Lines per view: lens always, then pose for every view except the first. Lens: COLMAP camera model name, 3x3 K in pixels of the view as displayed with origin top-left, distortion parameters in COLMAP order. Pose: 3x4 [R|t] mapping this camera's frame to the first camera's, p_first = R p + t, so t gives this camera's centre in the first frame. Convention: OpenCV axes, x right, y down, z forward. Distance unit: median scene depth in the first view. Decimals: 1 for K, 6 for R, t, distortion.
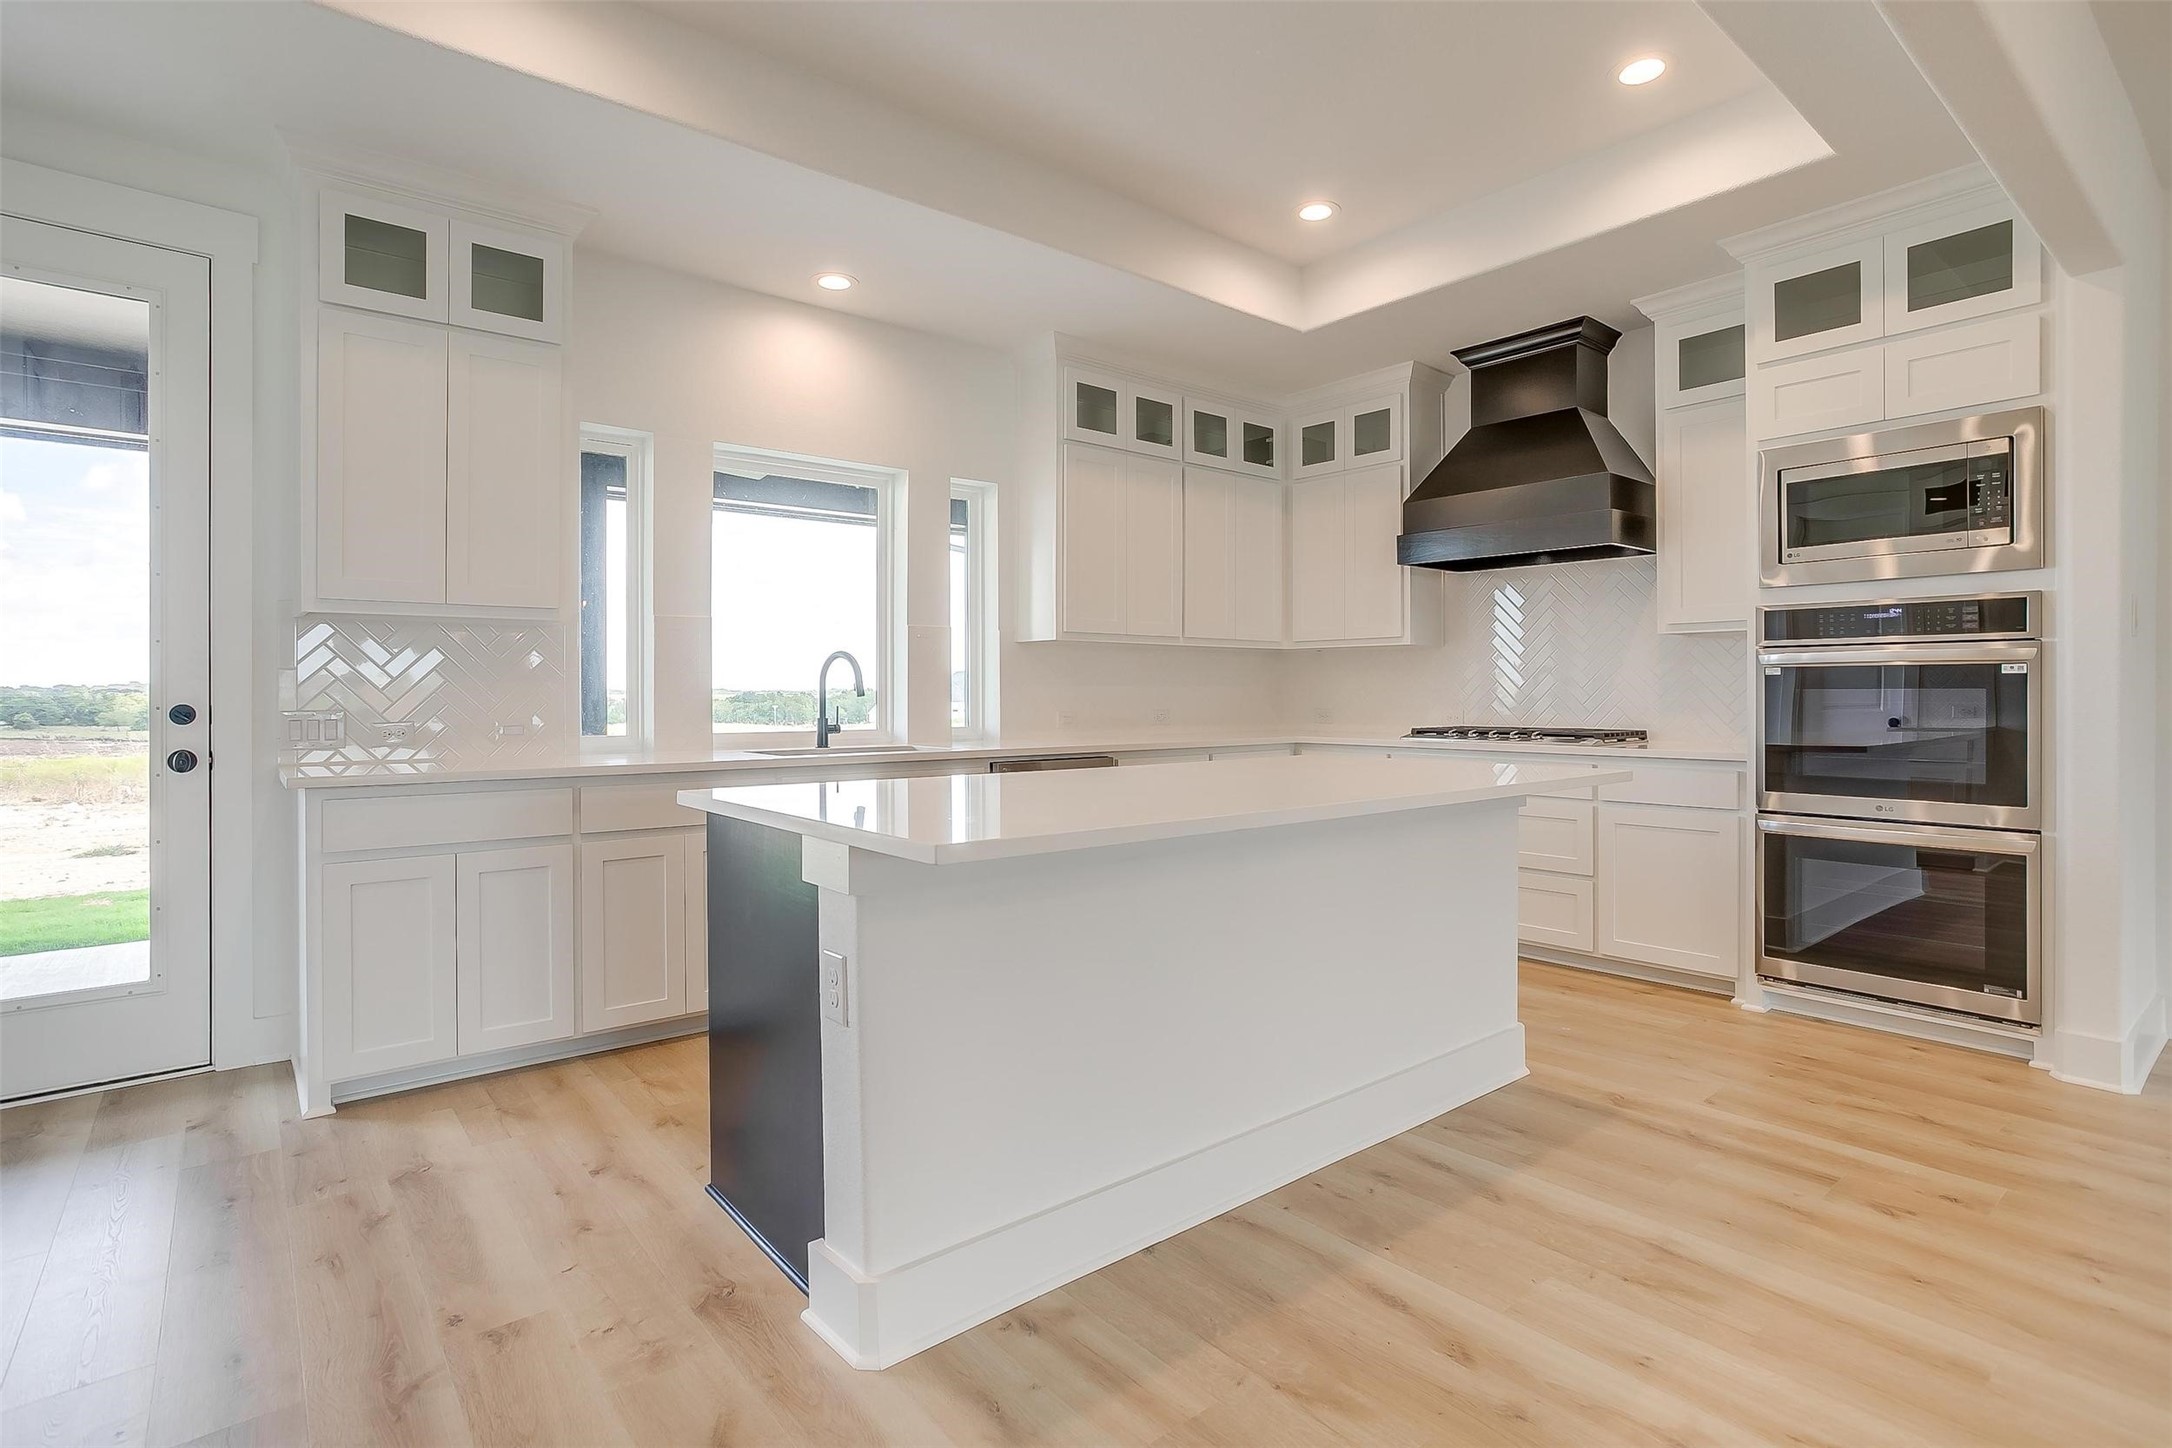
lens RADIAL K [[1056.6, 0, 1070.7], [0, 1056.6, 688.5], [0, 0, 1]] dist [-0.032887, 0.014876]
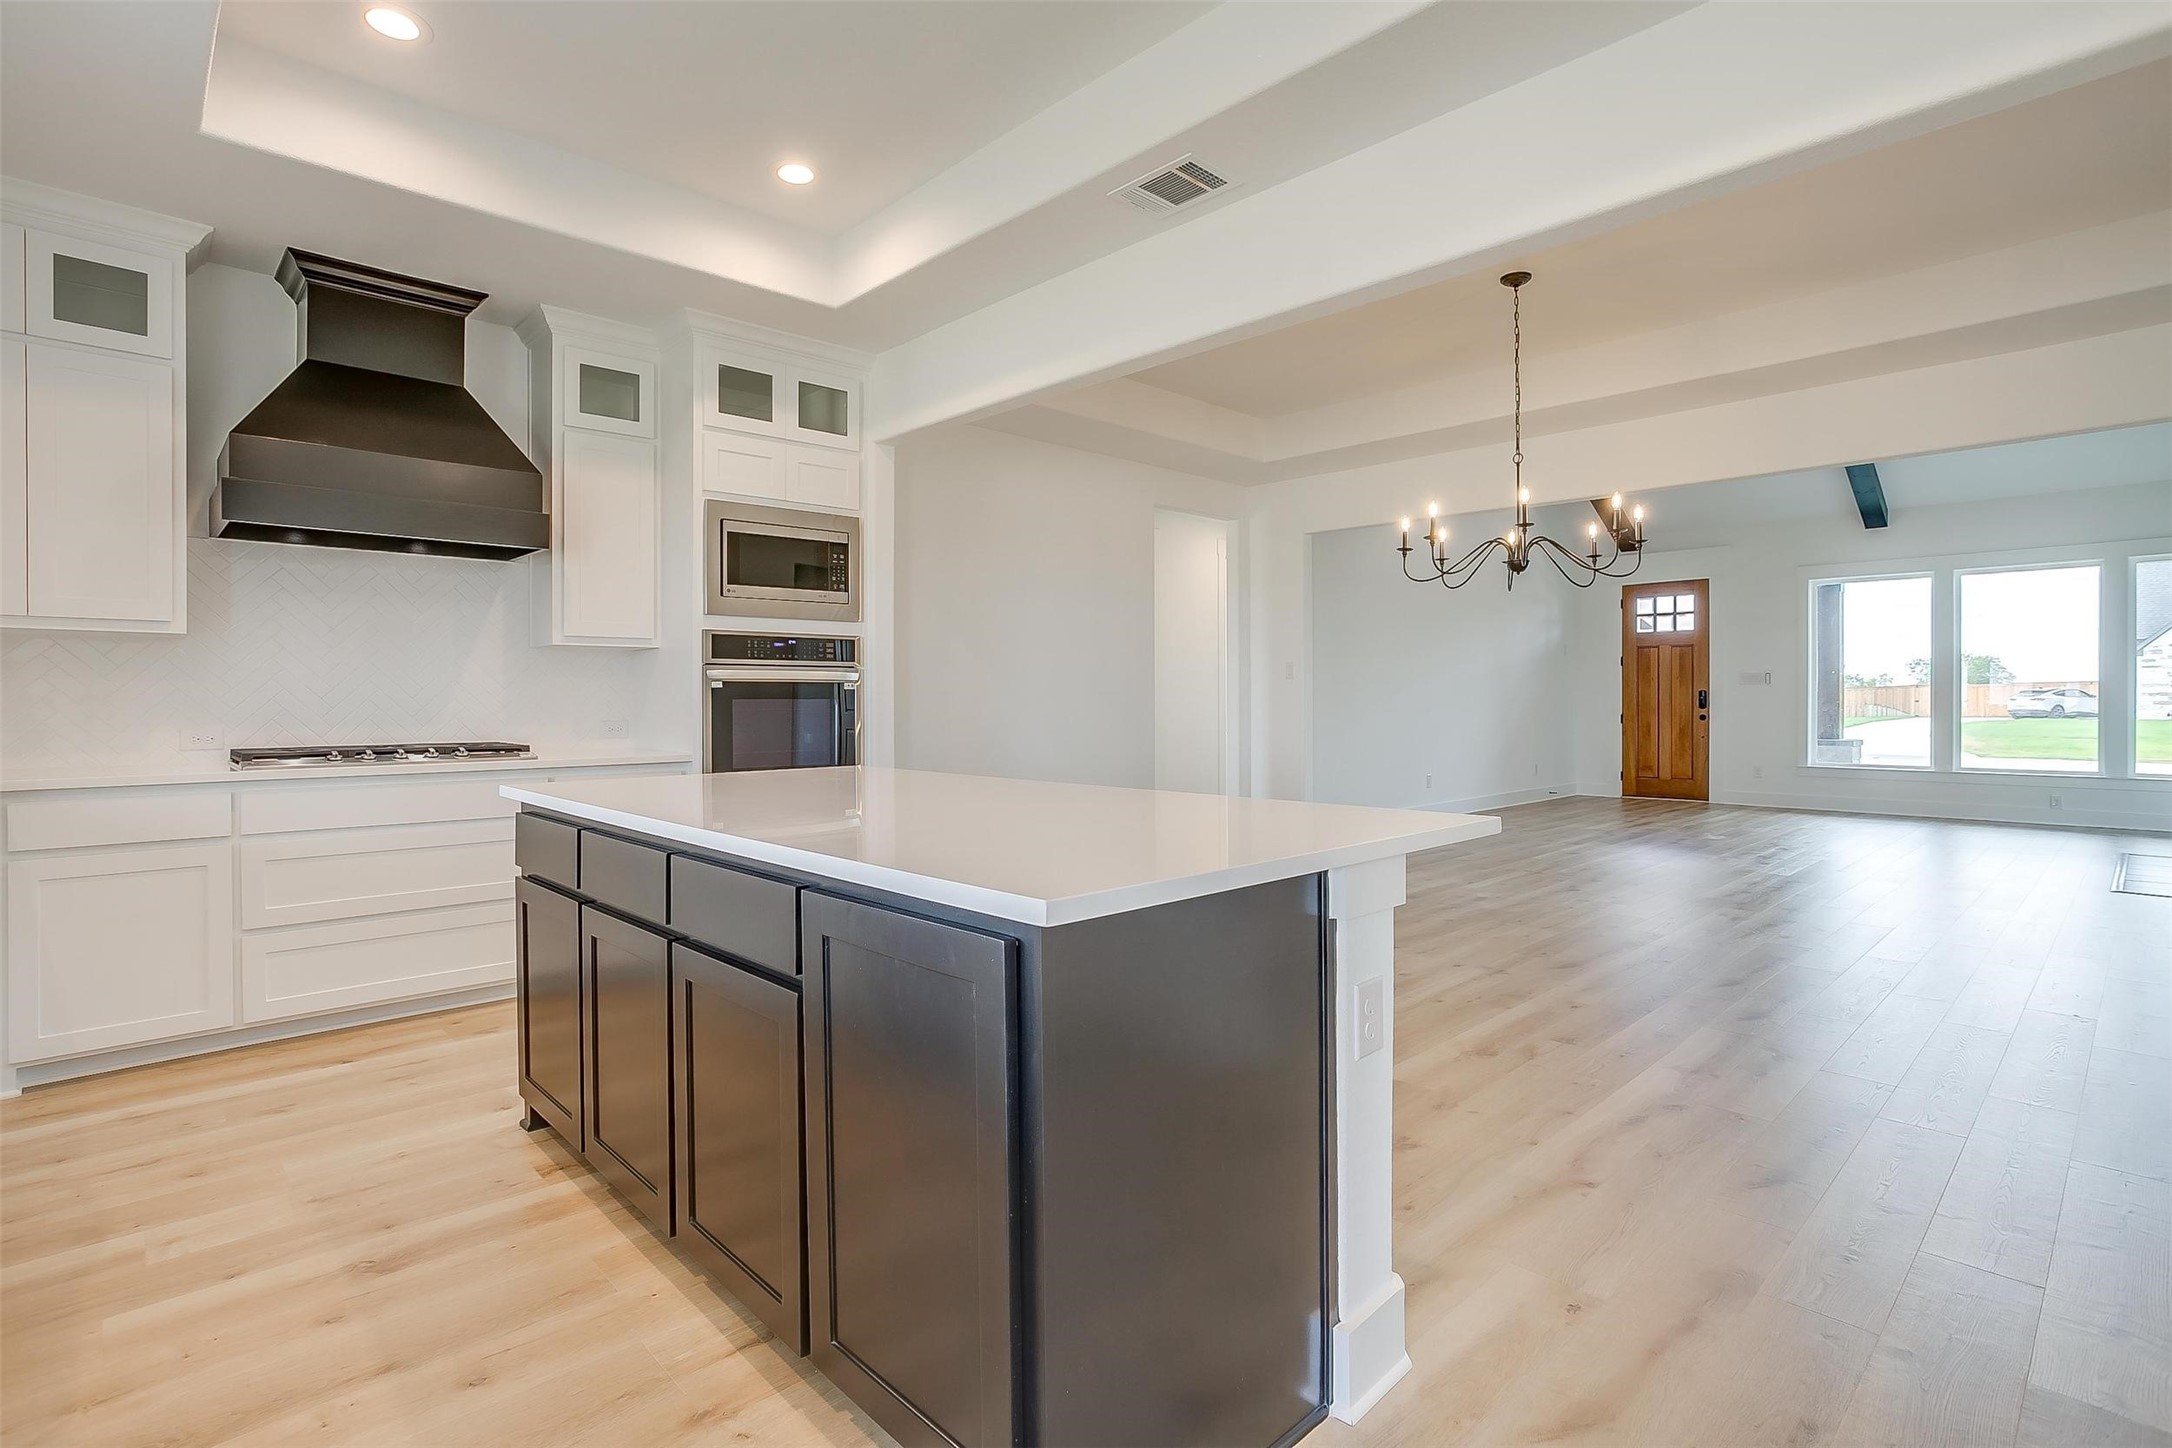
lens RADIAL K [[1056.6, 0, 1088.1], [0, 1056.6, 697.7], [0, 0, 1]] dist [-0.032887, 0.014876]
pose [[-0.086476, 0.007742, 0.996224, -0.614538], [0.001005, 0.999970, -0.007684, 0.008996], [-0.996253, 0.000337, -0.086481, 0.725808]]
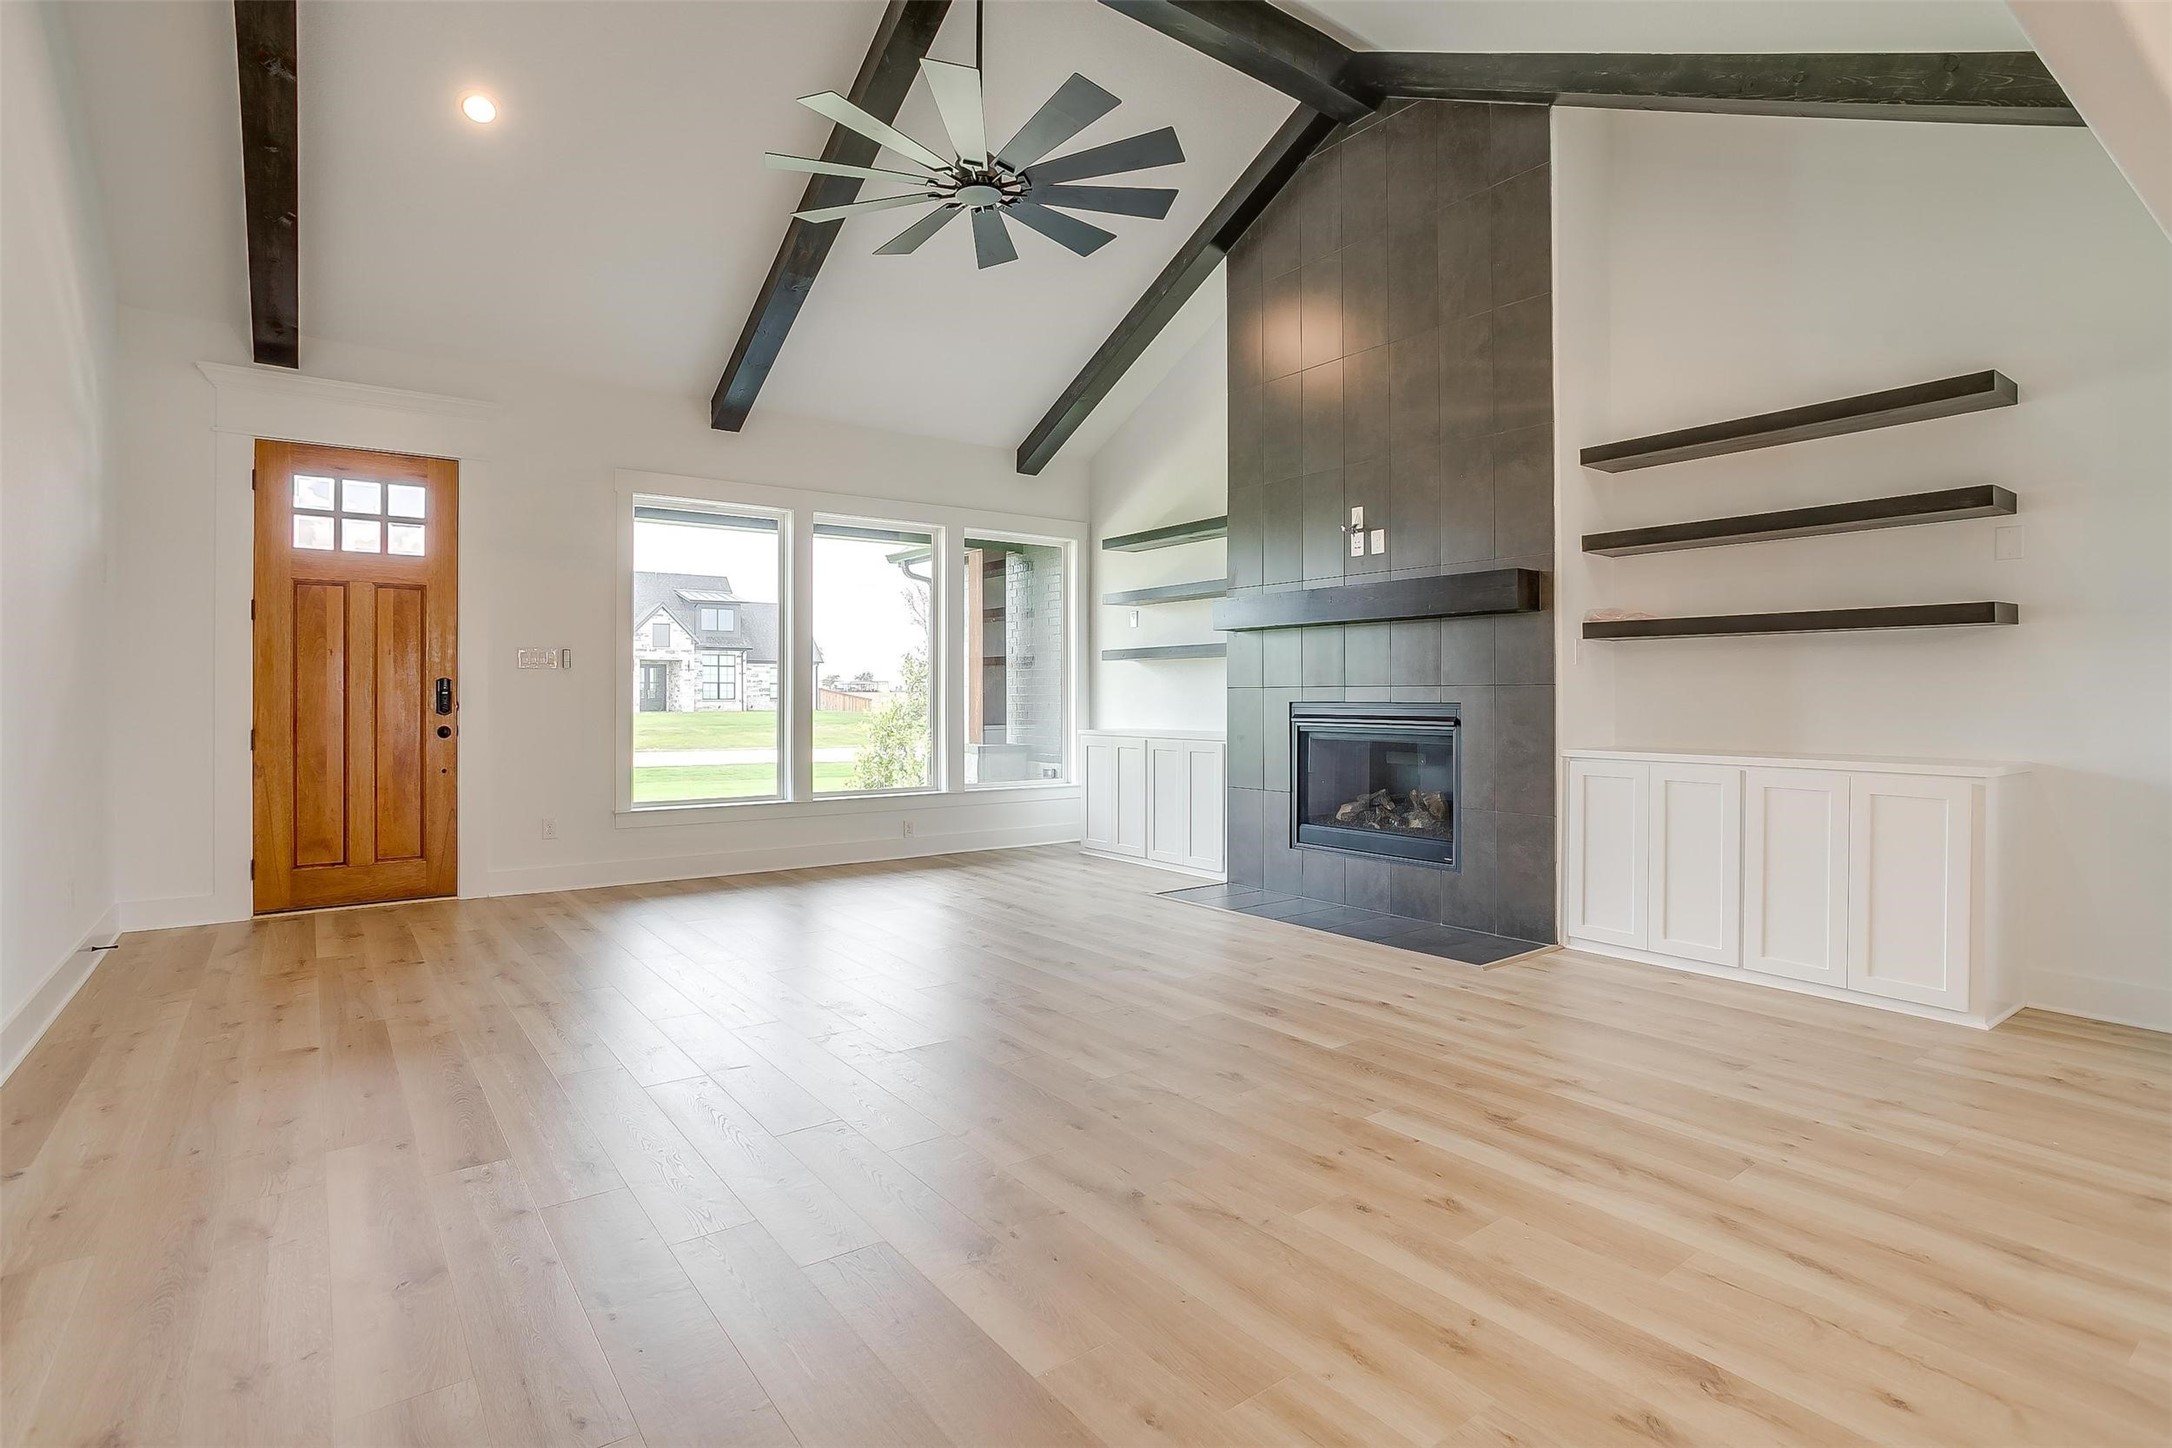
lens RADIAL K [[1056.6, 0, 1090.8], [0, 1056.6, 699.7], [0, 0, 1]] dist [-0.032887, 0.014876]
pose [[-0.999756, 0.002738, 0.021900, 1.406828], [0.002825, 0.999988, 0.003941, -0.007211], [-0.021889, 0.004002, -0.999752, 0.160501]]
